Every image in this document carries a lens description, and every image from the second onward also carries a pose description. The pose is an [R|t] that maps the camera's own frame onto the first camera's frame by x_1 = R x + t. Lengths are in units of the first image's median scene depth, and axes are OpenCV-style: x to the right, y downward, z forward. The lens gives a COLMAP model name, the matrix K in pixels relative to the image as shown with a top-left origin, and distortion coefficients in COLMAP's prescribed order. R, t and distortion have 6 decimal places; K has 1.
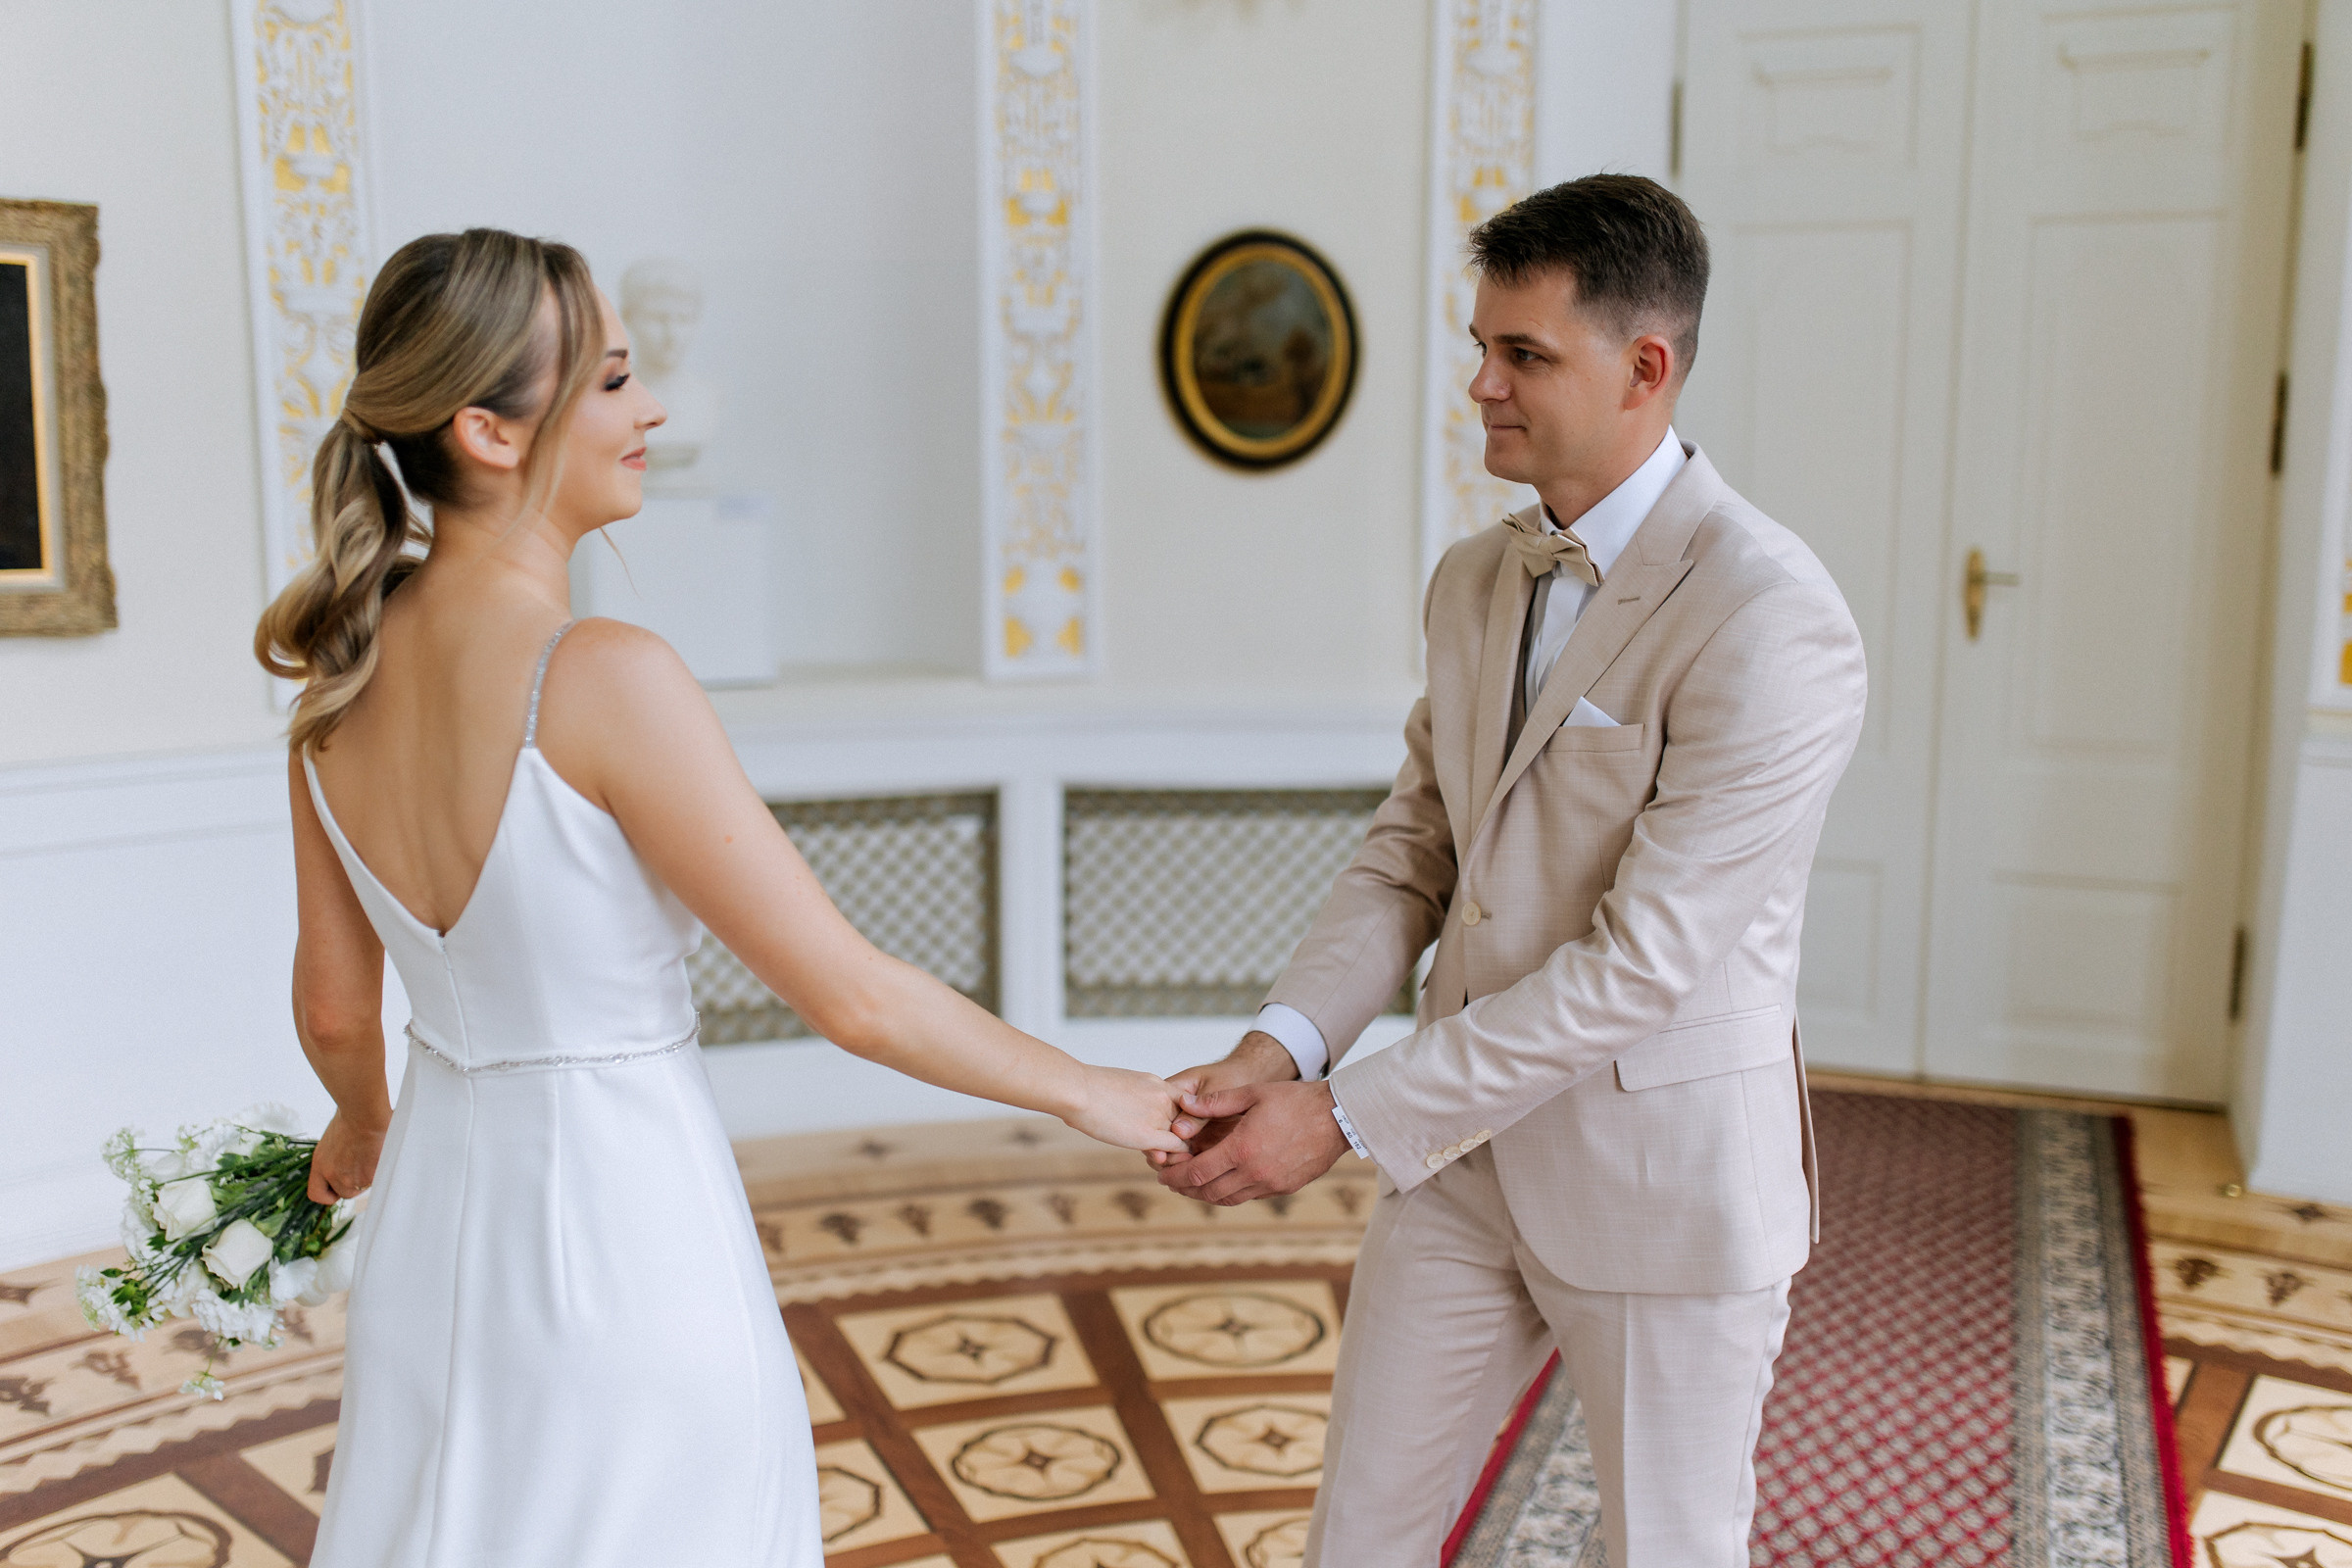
lens RADIAL K [[2261.6, 0, 1168.3], [0, 2261.6, 787.6], [0, 0, 1]] dist [0.004650, 0.017163]
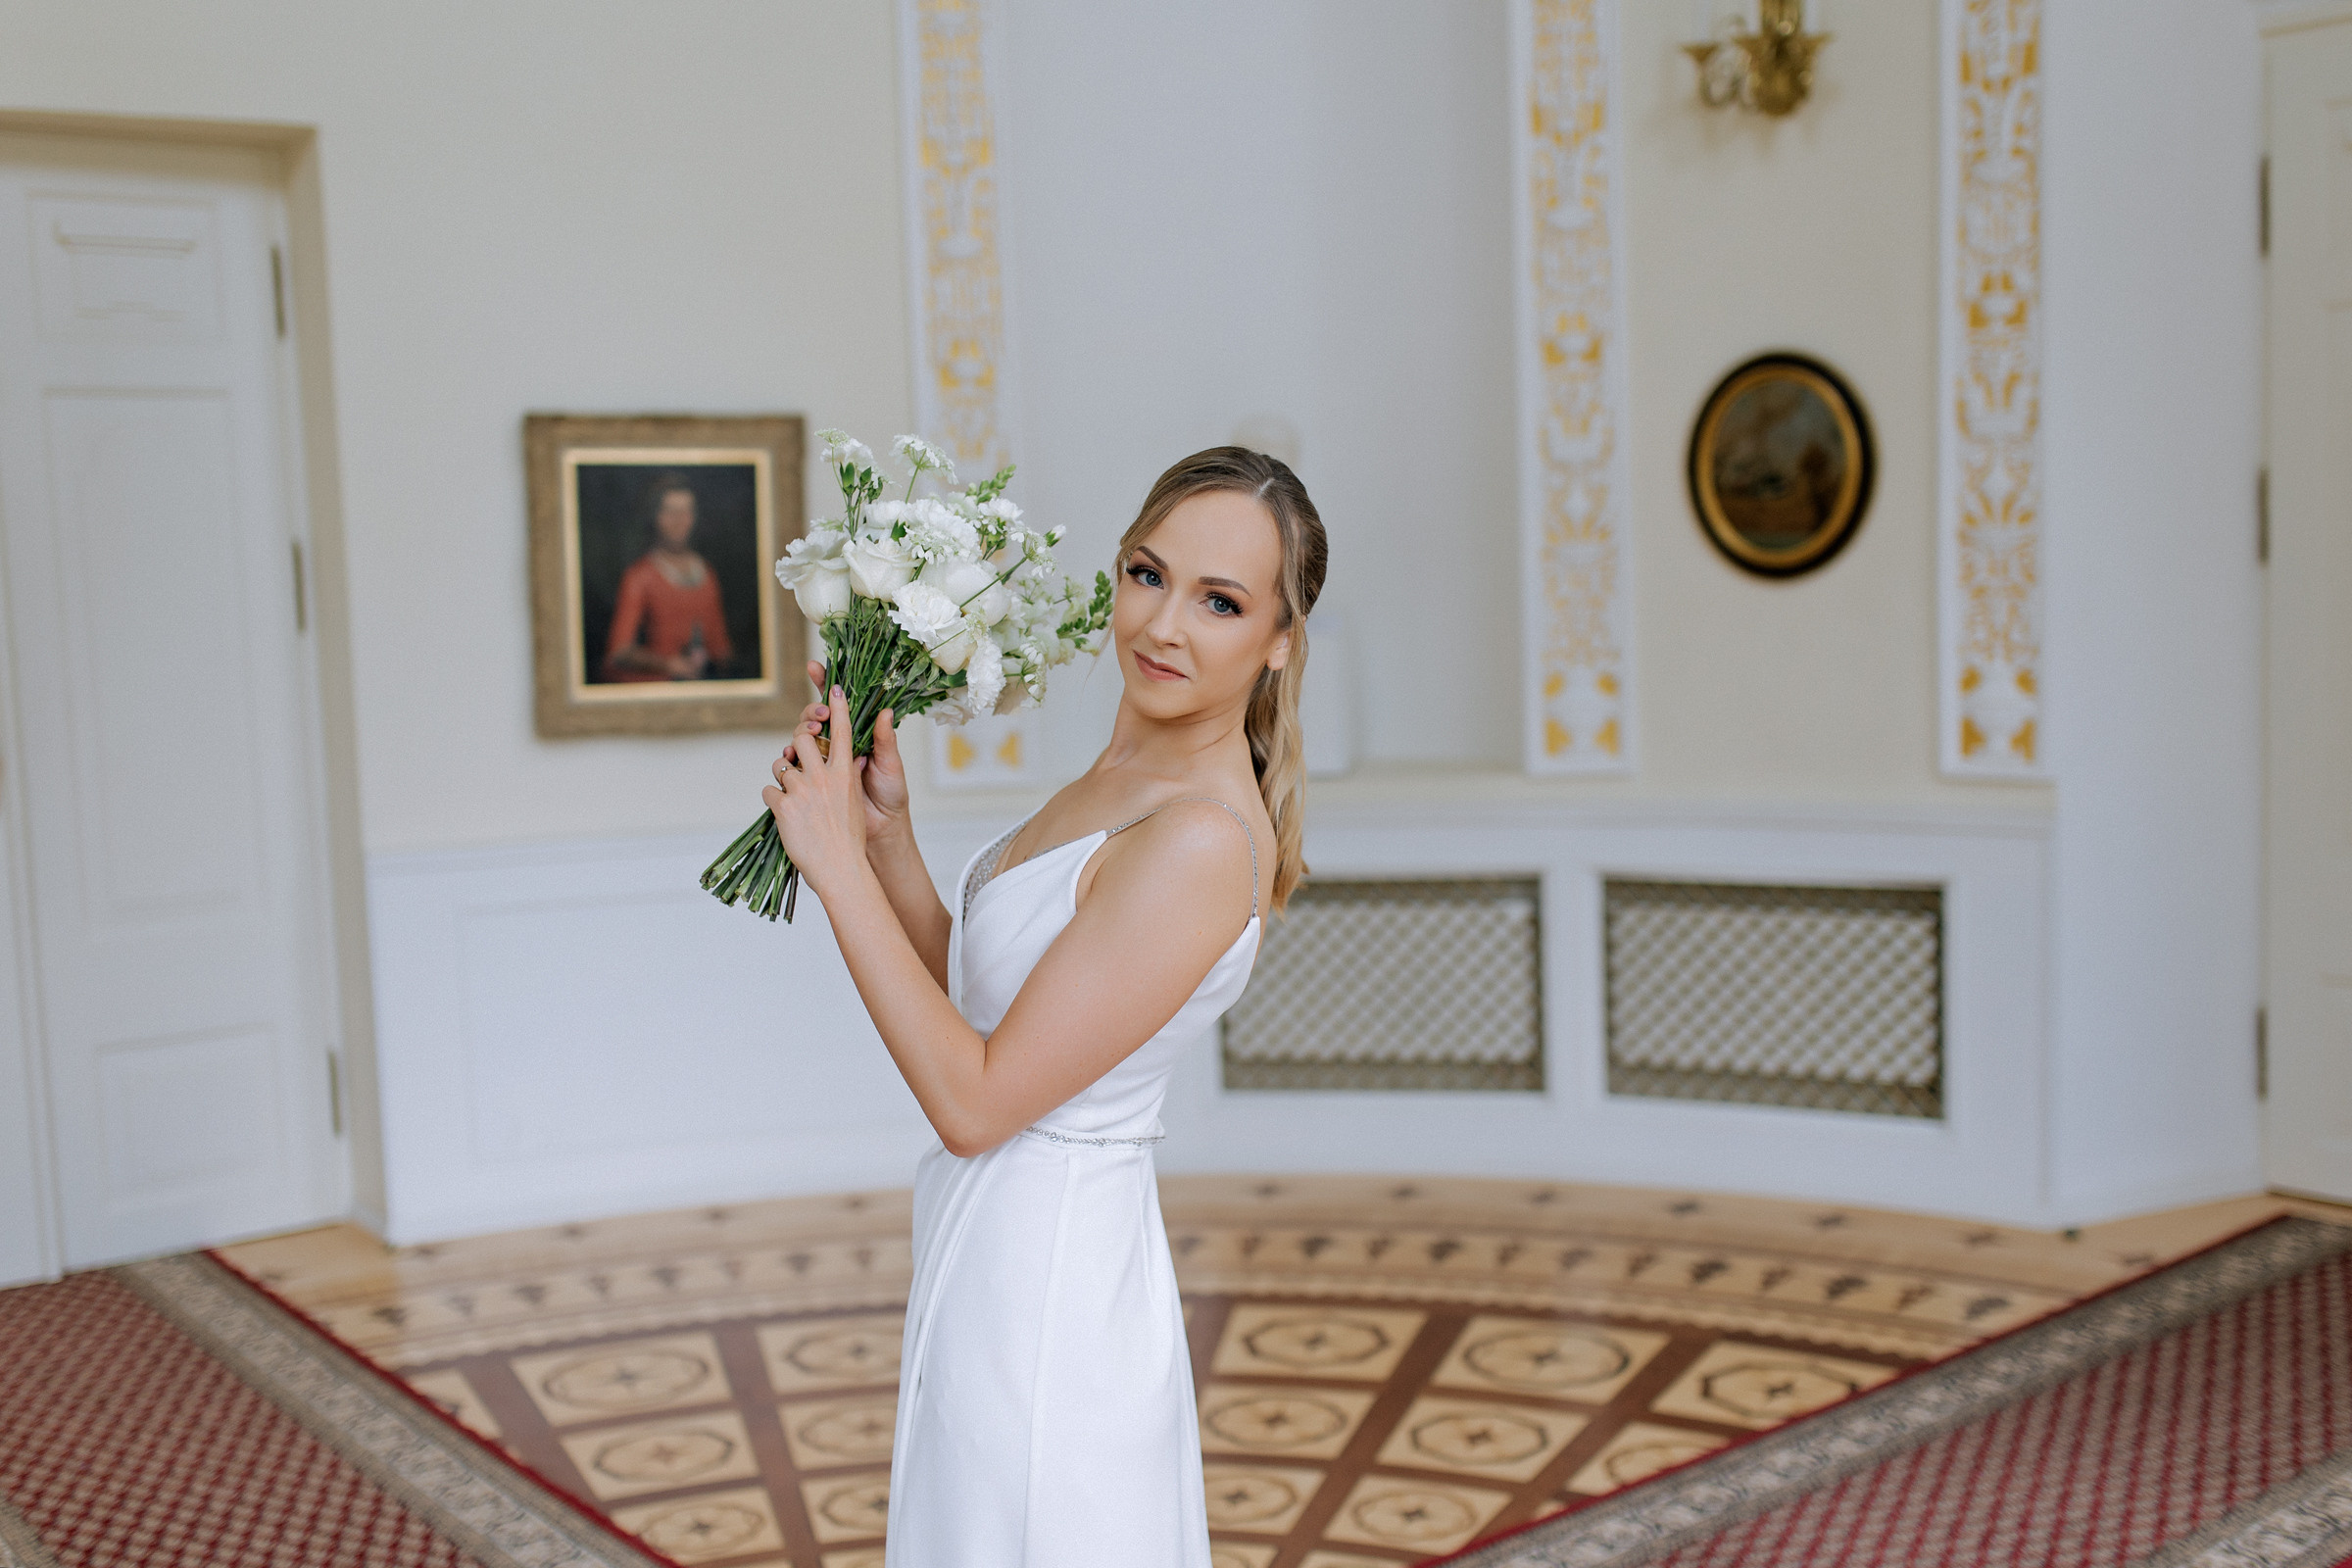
lens RADIAL K [[2391.4, 0, 1171.9], [0, 2391.4, 805.2], [0, 0, 1]] dist [-0.003651, 0.010375]
pose [[0.864391, 0.017613, -0.502511, 0.366571], [-0.040297, 0.998598, -0.034315, 0.013519], [0.501202, 0.049912, 0.863890, -0.092168]]
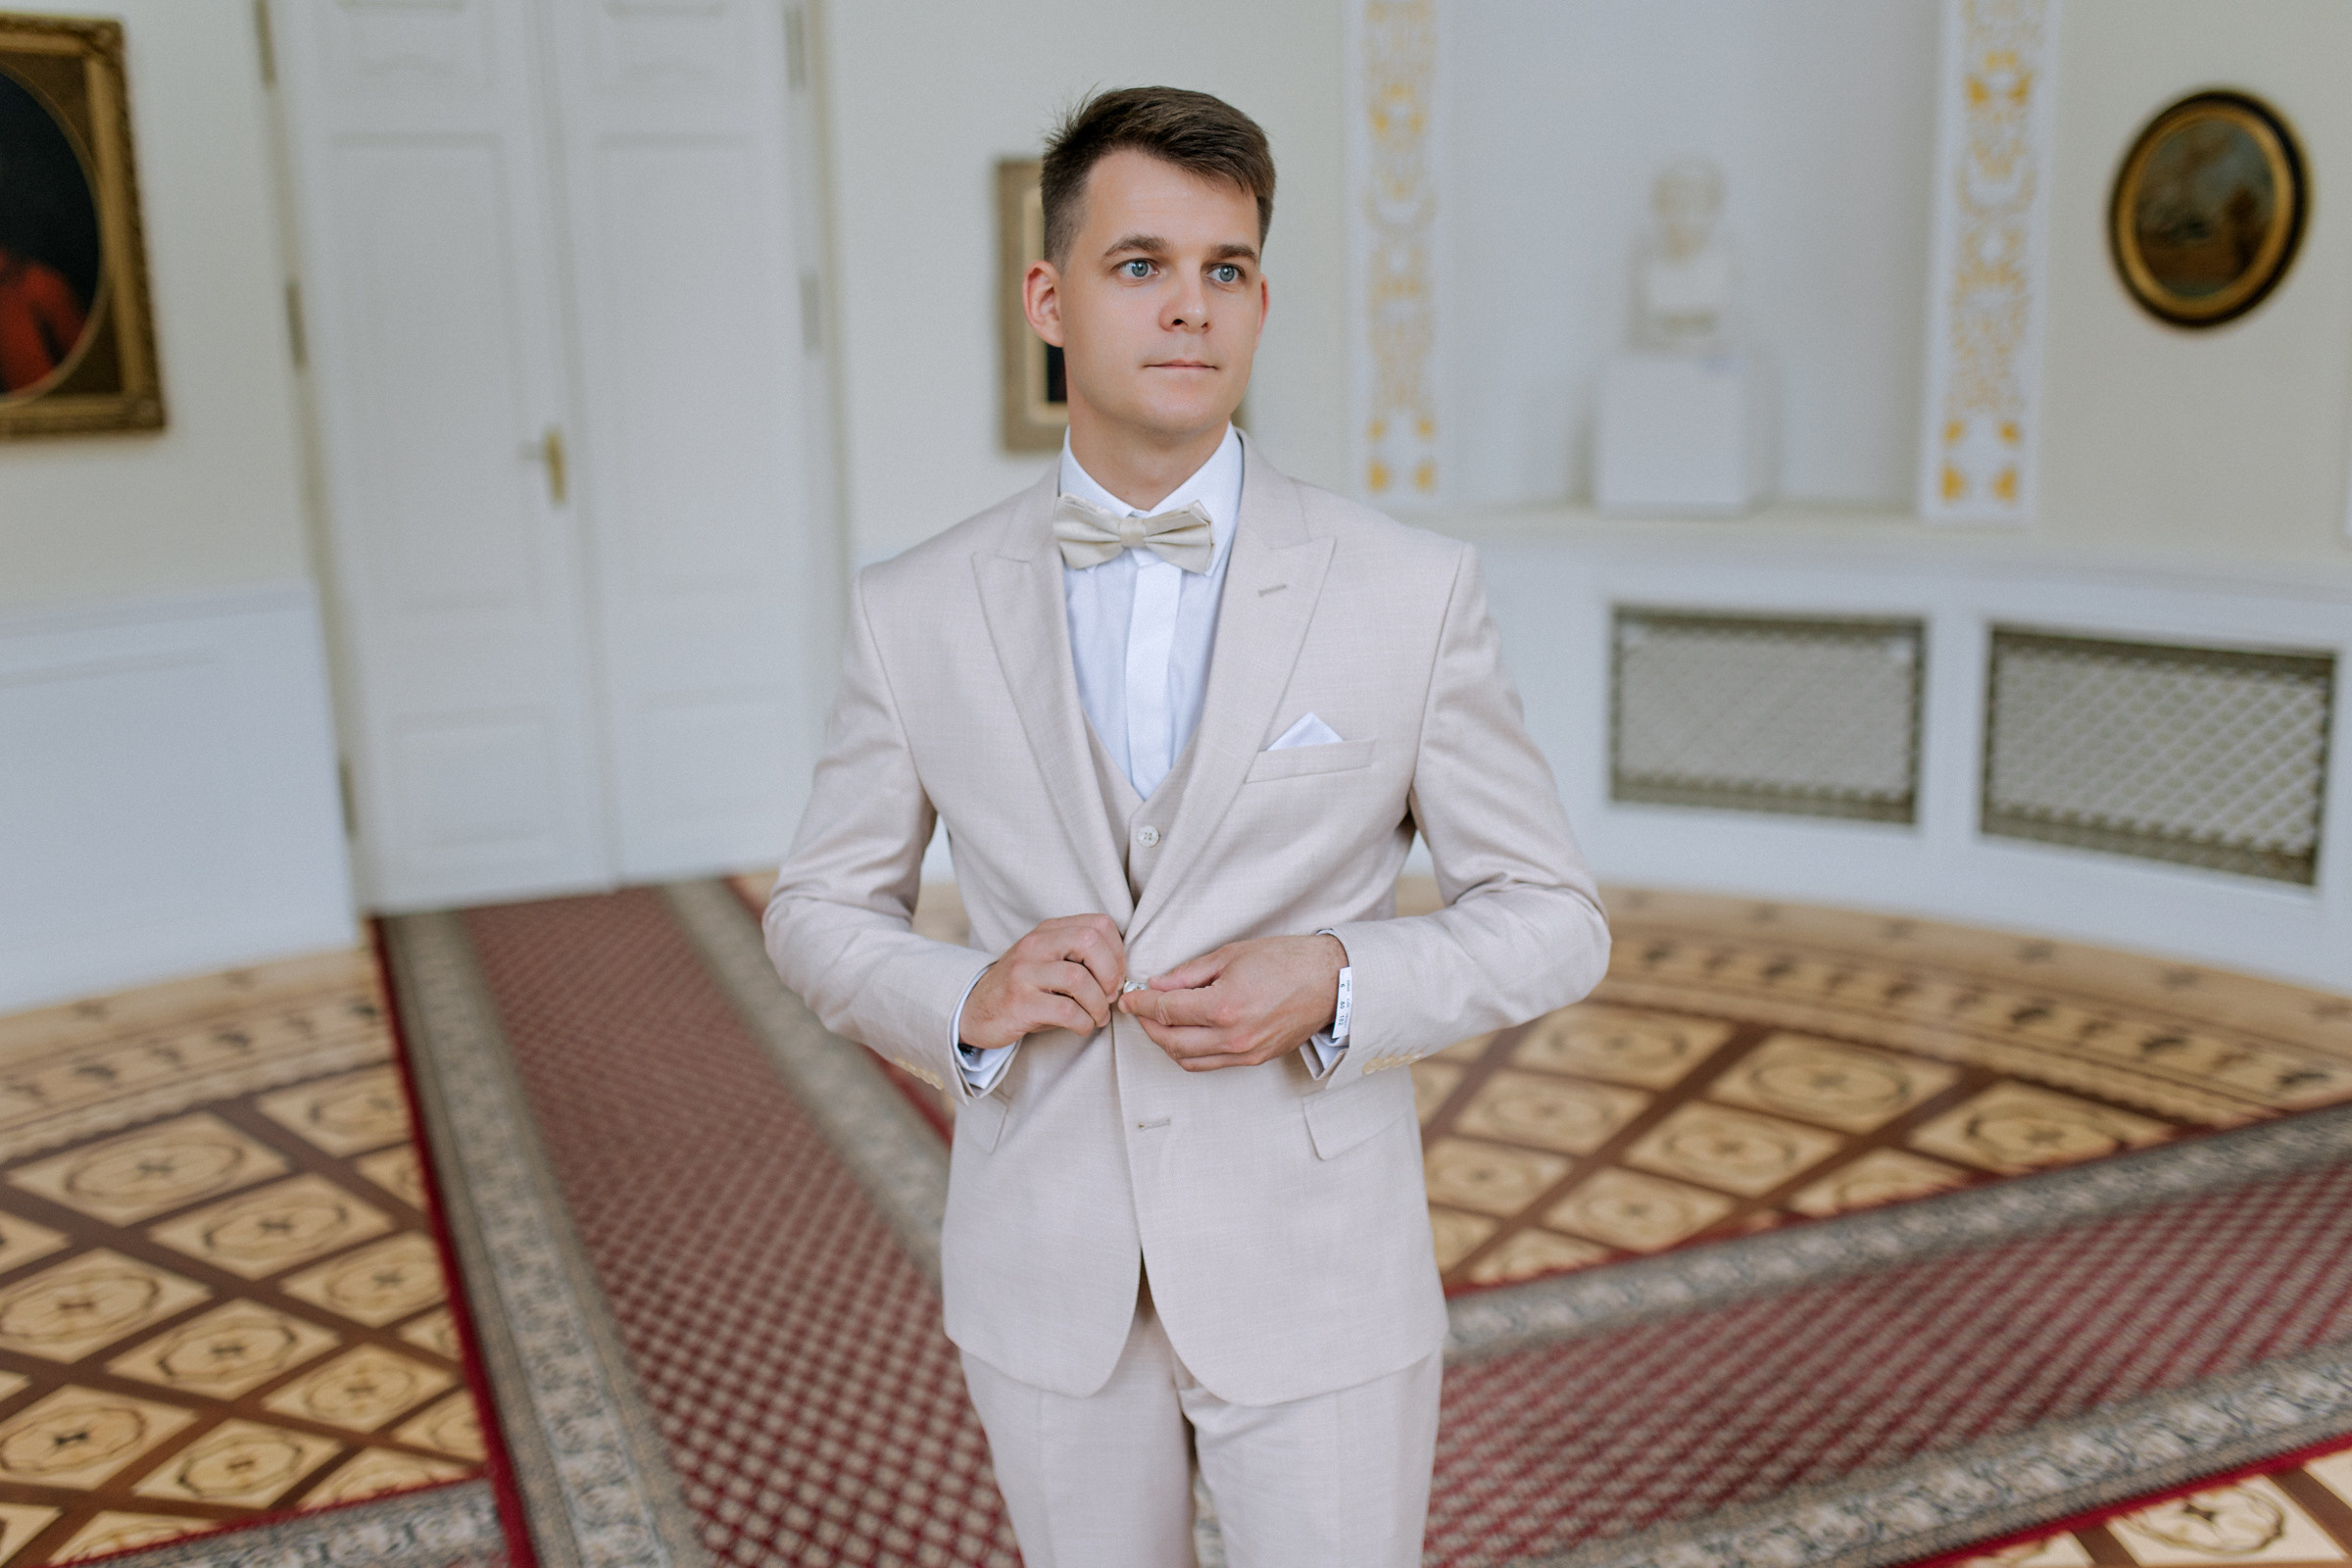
lens RADIAL K [[2261.6, 0, 1168.3], [0, 2261.6, 787.6], [0, 0, 1]] dist [0.004650, 0.017163]
pose [[0.694346, 0.142934, -0.705304, 0.485713], [-0.084489, 0.989490, 0.117350, -0.017930], [0.714664, -0.021891, 0.699125, -0.052222]]
